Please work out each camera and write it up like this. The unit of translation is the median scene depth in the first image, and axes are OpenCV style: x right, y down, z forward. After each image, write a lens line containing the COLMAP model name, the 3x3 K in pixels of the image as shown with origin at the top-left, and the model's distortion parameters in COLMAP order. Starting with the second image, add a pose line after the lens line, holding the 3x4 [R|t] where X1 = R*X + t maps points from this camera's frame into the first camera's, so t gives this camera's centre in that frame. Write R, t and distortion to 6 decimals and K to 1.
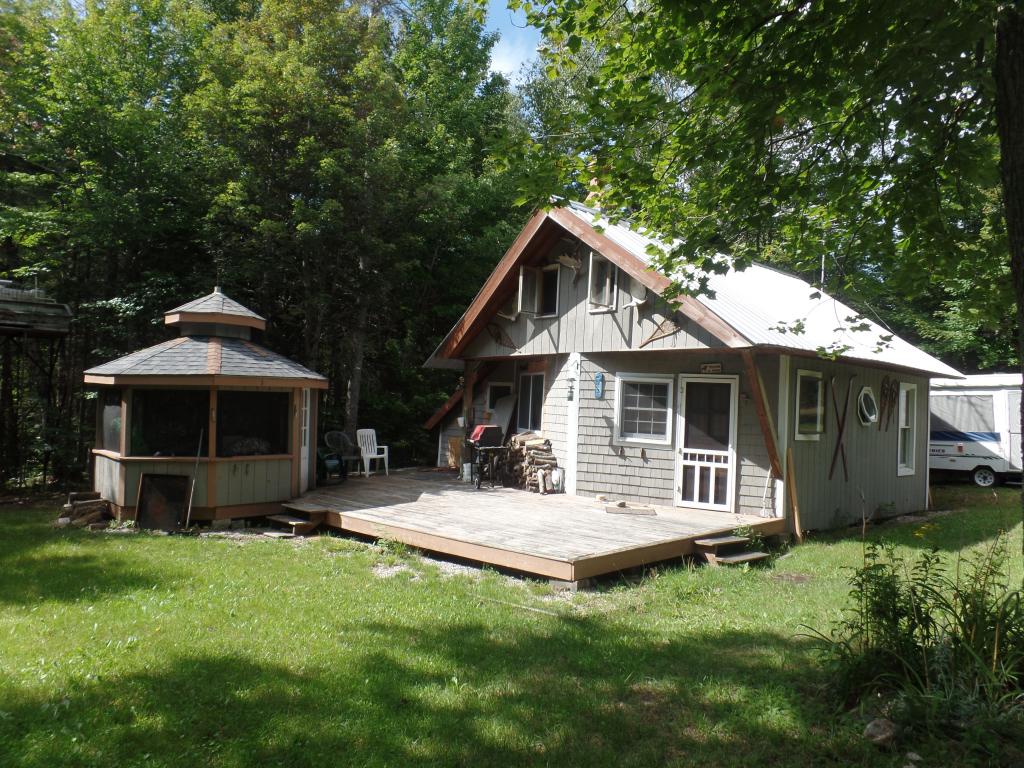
lens RADIAL K [[711.9, 0, 533.0], [0, 711.9, 400.8], [0, 0, 1]] dist [0.005189, 0.008619]
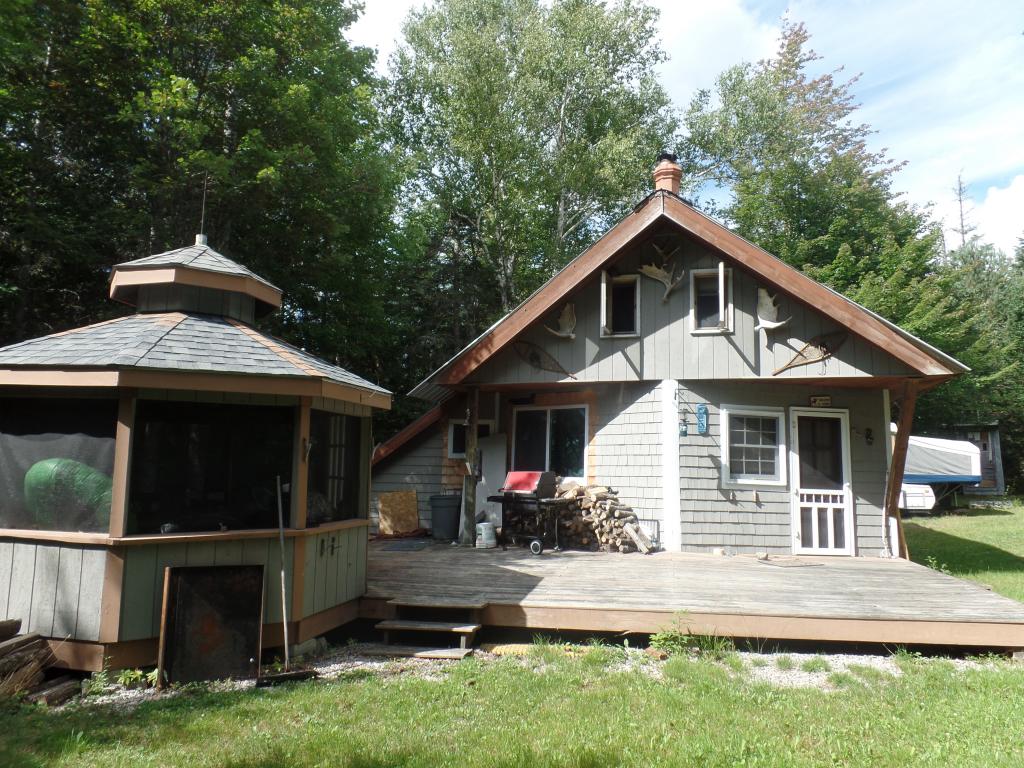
lens RADIAL K [[711.9, 0, 519.6], [0, 711.9, 393.0], [0, 0, 1]] dist [0.005189, 0.008619]
pose [[0.842759, 0.043456, 0.536534, -0.576909], [0.010550, 0.995211, -0.097178, 0.029680], [-0.538187, 0.087558, 0.838265, 0.417432]]
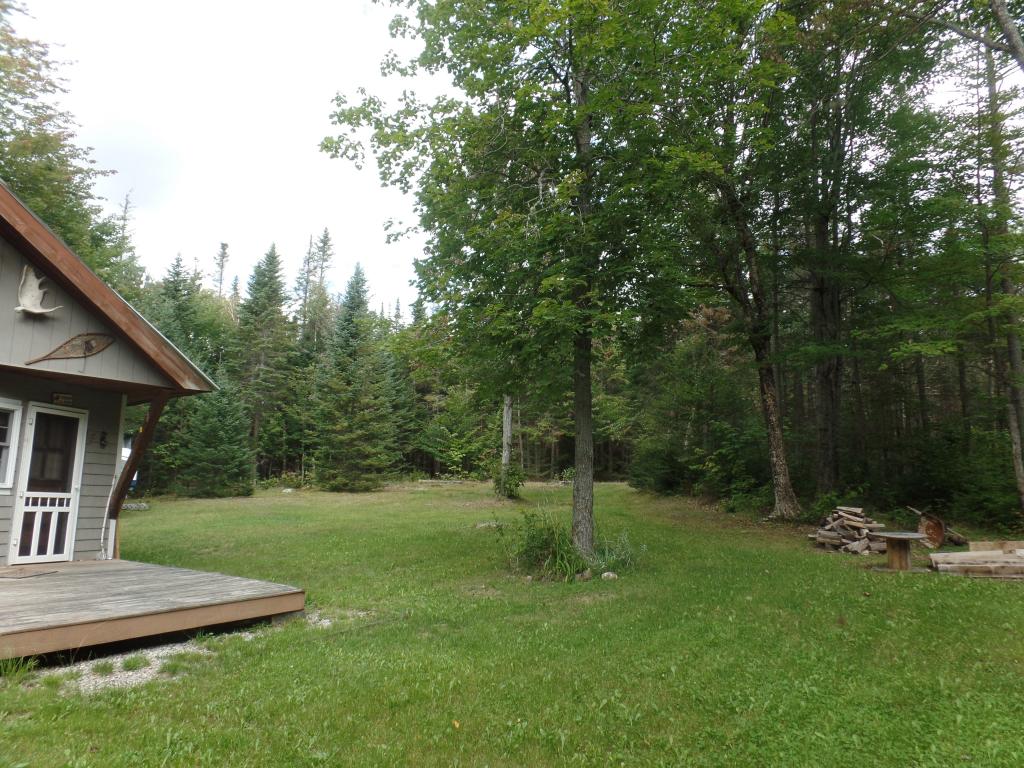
lens RADIAL K [[711.9, 0, 515.7], [0, 711.9, 390.6], [0, 0, 1]] dist [0.005189, 0.008619]
pose [[-0.149191, 0.113519, 0.982271, -0.694778], [-0.028284, 0.992492, -0.118996, 0.032908], [-0.988404, -0.045536, -0.144860, 0.561264]]
